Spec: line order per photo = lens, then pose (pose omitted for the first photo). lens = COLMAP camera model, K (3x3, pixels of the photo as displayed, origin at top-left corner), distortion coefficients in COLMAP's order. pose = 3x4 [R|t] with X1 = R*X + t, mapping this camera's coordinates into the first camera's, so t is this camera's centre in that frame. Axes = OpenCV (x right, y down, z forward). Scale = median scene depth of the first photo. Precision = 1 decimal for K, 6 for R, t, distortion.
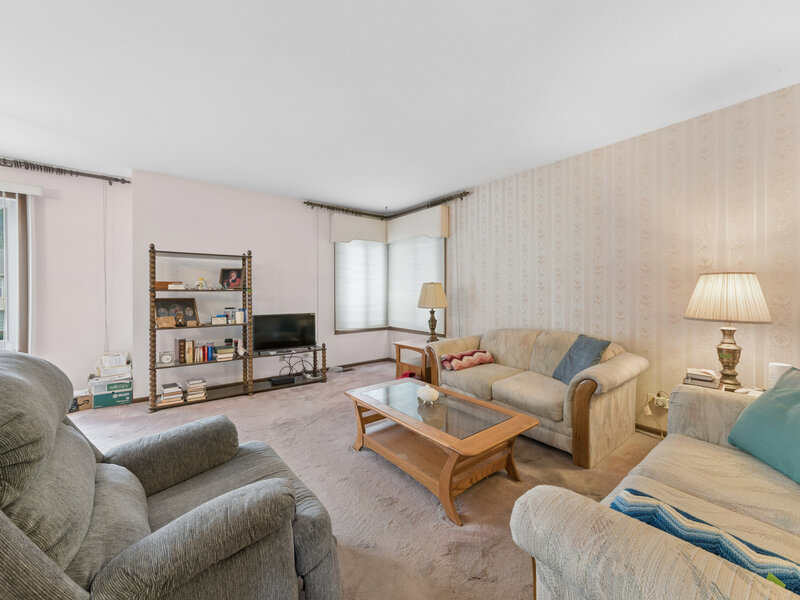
lens RADIAL K [[320.5, 0, 398.6], [0, 320.5, 293.2], [0, 0, 1]] dist [0.003035, 0.000400]
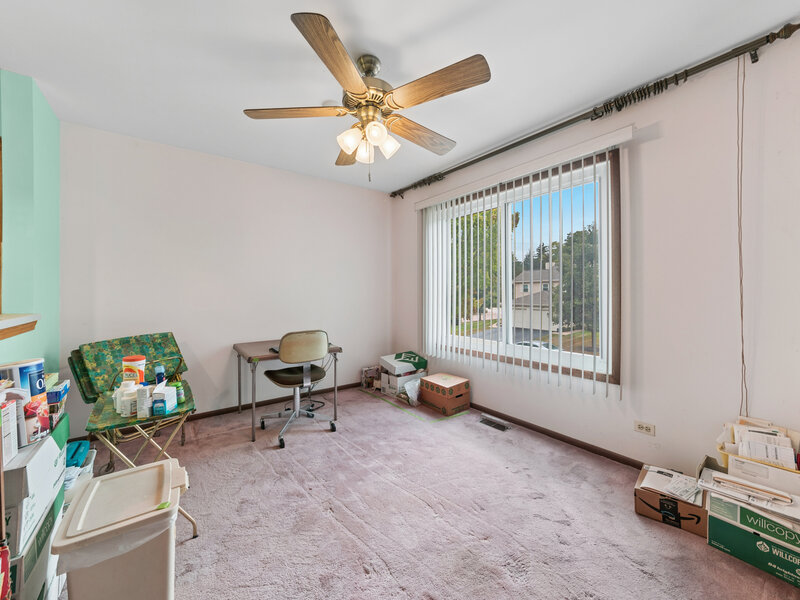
lens RADIAL K [[320.5, 0, 402.5], [0, 320.5, 292.4], [0, 0, 1]] dist [0.003035, 0.000400]
pose [[-0.015678, -0.004647, -0.999866, -0.388798], [-0.005900, 0.999972, -0.004555, 0.004611], [0.999860, 0.005828, -0.015705, 0.458973]]
